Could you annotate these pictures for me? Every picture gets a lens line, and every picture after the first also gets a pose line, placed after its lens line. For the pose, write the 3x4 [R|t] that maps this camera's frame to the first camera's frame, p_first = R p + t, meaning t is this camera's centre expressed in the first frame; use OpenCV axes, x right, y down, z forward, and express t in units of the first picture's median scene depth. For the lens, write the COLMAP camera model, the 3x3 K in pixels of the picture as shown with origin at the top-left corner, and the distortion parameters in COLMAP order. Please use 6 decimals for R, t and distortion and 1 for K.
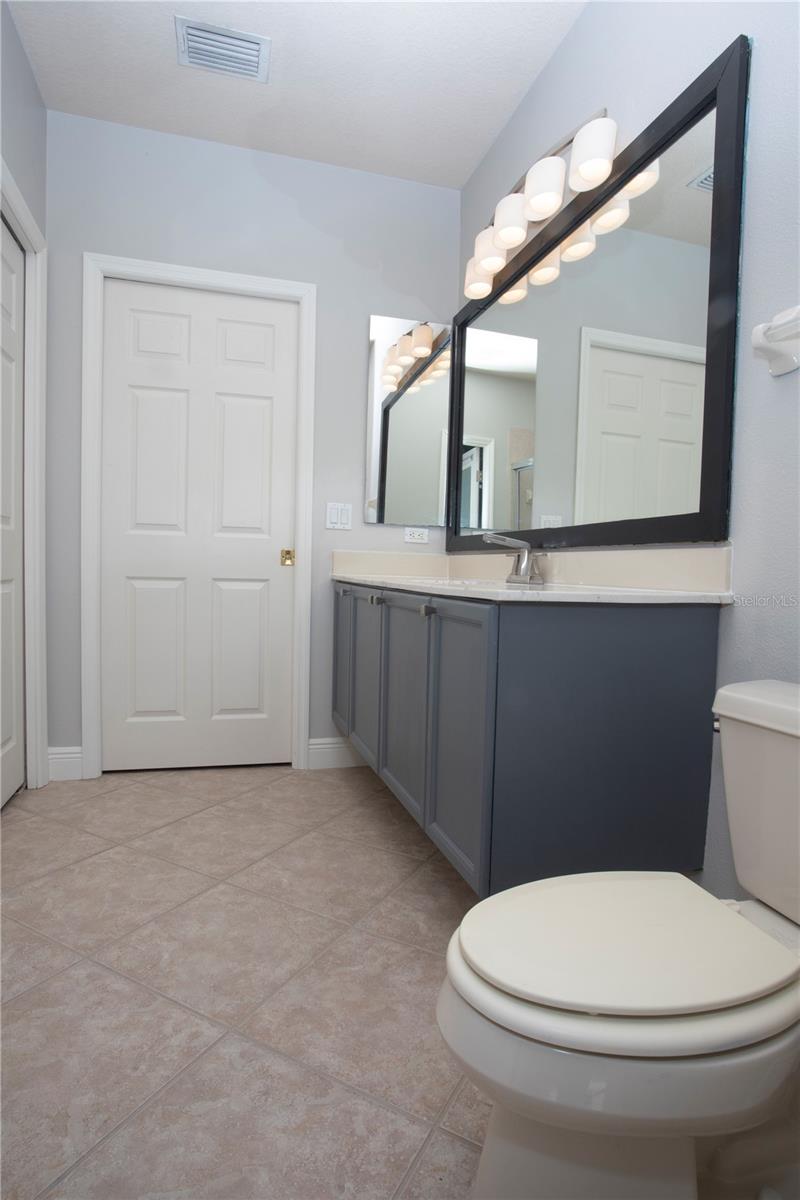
lens RADIAL K [[687.4, 0, 400.0], [0, 687.4, 600.0], [0, 0, 1]] dist [0.000170, -0.000040]
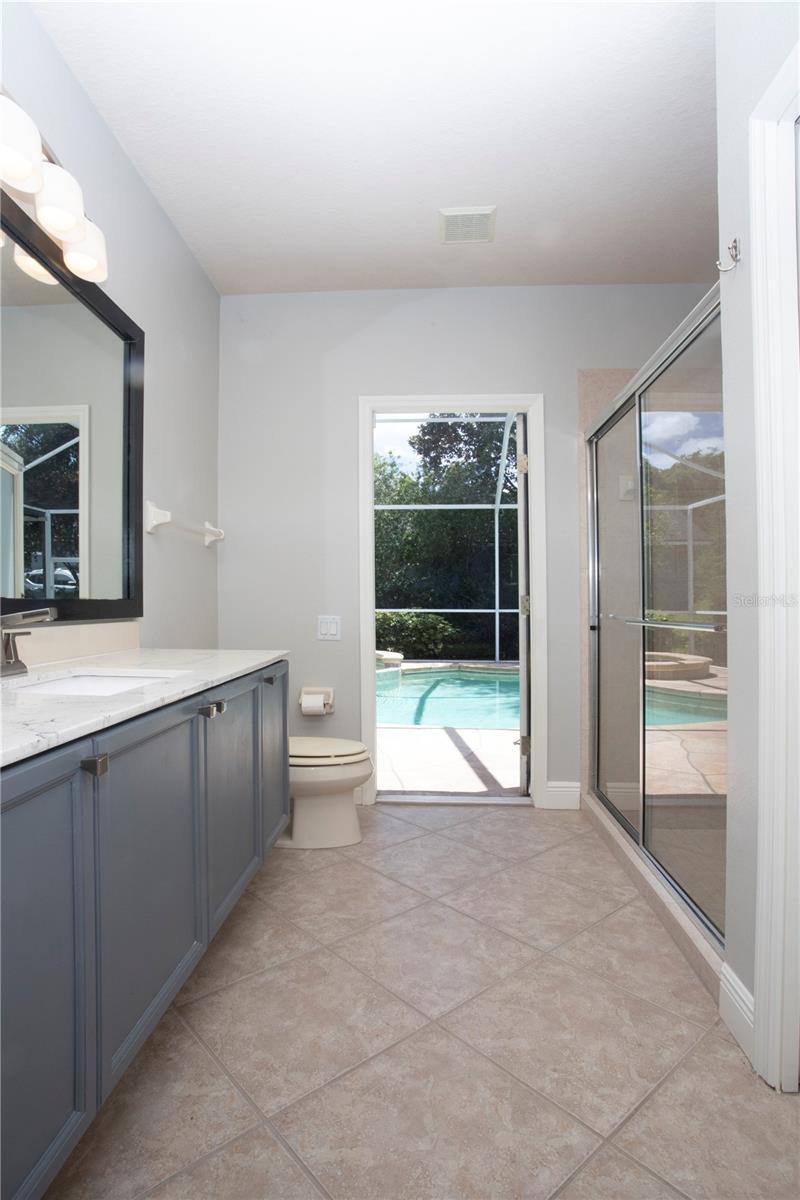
lens RADIAL K [[614.7, 0, 400.0], [0, 614.7, 600.0], [0, 0, 1]] dist [0.000175, -0.000082]
pose [[-0.943666, -0.016433, 0.330492, -0.493366], [-0.001974, 0.999028, 0.044040, -0.123740], [-0.330894, 0.040907, -0.942781, 1.826898]]
